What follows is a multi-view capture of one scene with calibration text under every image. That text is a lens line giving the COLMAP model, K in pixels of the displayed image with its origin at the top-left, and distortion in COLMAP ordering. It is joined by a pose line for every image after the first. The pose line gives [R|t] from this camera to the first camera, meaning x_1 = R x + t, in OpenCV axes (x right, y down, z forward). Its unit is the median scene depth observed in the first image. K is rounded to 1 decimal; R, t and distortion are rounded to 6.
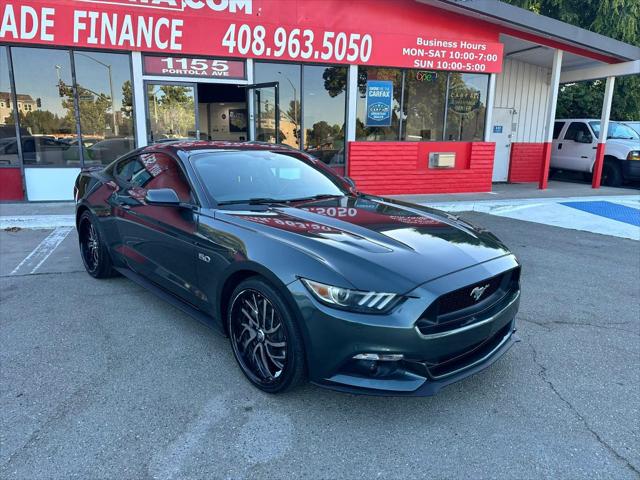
lens RADIAL K [[467.7, 0, 311.6], [0, 467.7, 233.6], [0, 0, 1]] dist [0.053090, -0.065491]
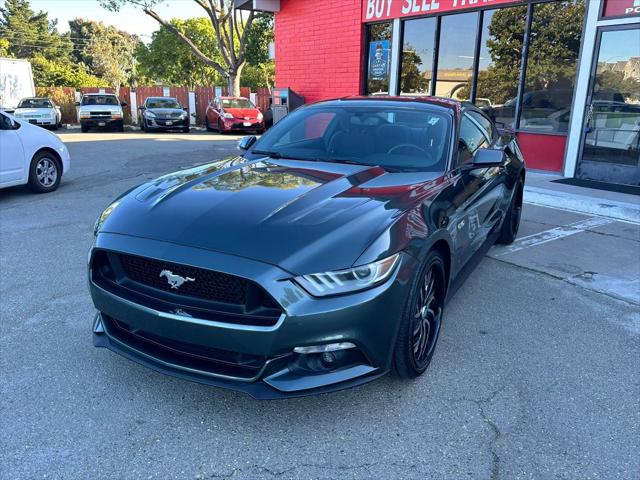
lens RADIAL K [[504.8, 0, 312.4], [0, 504.8, 244.7], [0, 0, 1]] dist [0.046788, -0.062942]
pose [[0.314857, 0.256909, -0.913708, 0.357877], [-0.201000, 0.958884, 0.200349, -0.044905], [0.927612, 0.120574, 0.353550, 0.278102]]
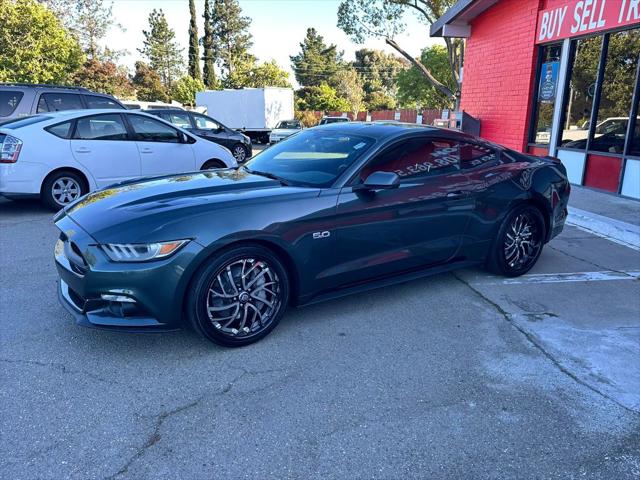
lens RADIAL K [[504.8, 0, 321.2], [0, 504.8, 244.8], [0, 0, 1]] dist [0.046788, -0.062942]
pose [[-0.164259, 0.229413, -0.959369, 0.449376], [-0.220542, 0.939418, 0.262403, -0.103966], [0.961447, 0.254683, -0.103712, 0.530590]]
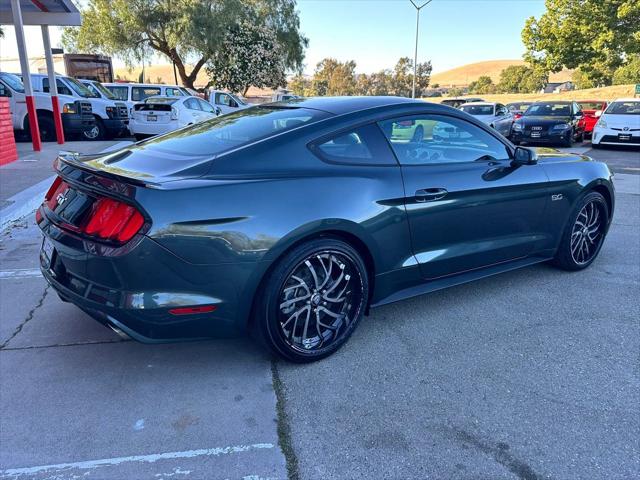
lens RADIAL K [[507.0, 0, 318.1], [0, 507.0, 230.5], [0, 0, 1]] dist [0.055831, -0.067772]
pose [[0.114265, -0.267274, 0.956822, -0.527069], [0.201305, 0.949379, 0.241155, -0.102133], [-0.972841, 0.165058, 0.162284, 0.476363]]
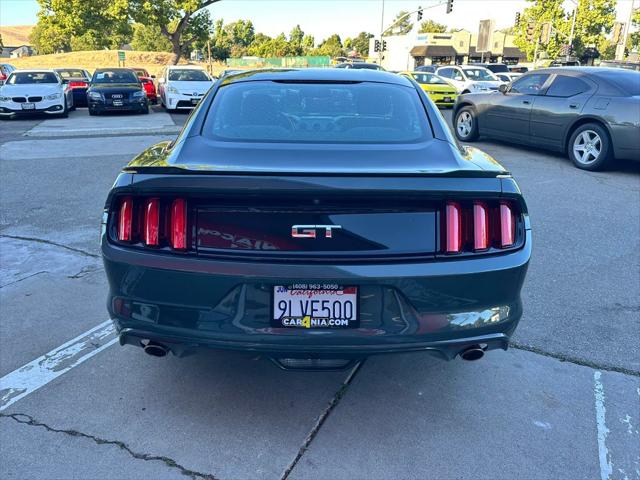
lens RADIAL K [[504.8, 0, 321.0], [0, 504.8, 242.8], [0, 0, 1]] dist [0.046788, -0.062942]
pose [[-0.743172, -0.243755, 0.623121, -0.371916], [0.111174, 0.873351, 0.474234, -0.167341], [-0.659800, 0.421712, -0.621951, 0.799802]]
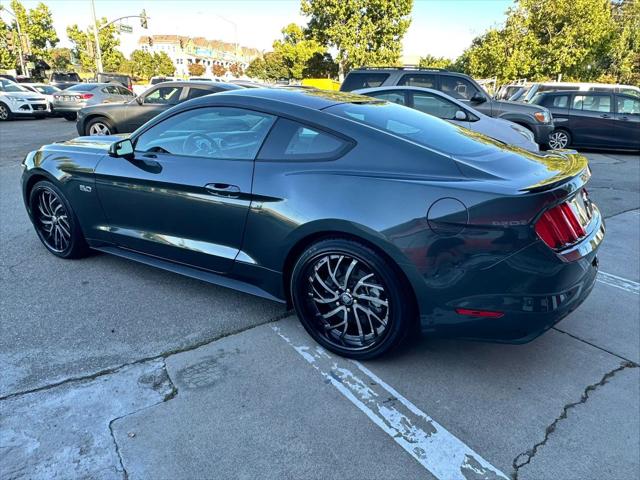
lens RADIAL K [[428.5, 0, 320.9], [0, 428.5, 245.4], [0, 0, 1]] dist [0.000122, -0.007099]
pose [[-0.955338, 0.067542, -0.287692, -0.004437], [-0.096316, 0.849204, 0.519207, -0.175582], [0.279377, 0.523728, -0.804771, 0.858825]]
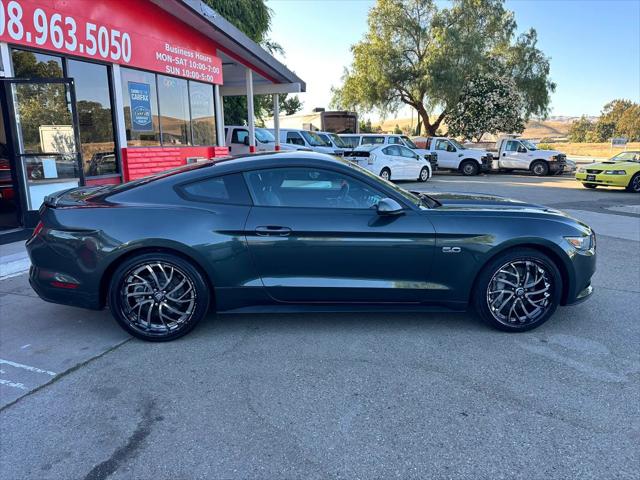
lens RADIAL K [[467.7, 0, 315.3], [0, 467.7, 239.1], [0, 0, 1]] dist [0.053090, -0.065491]
pose [[0.616311, -0.178217, 0.767072, -0.458031], [0.176221, 0.980566, 0.086233, -0.046917], [-0.767533, 0.082028, 0.635740, 0.178529]]
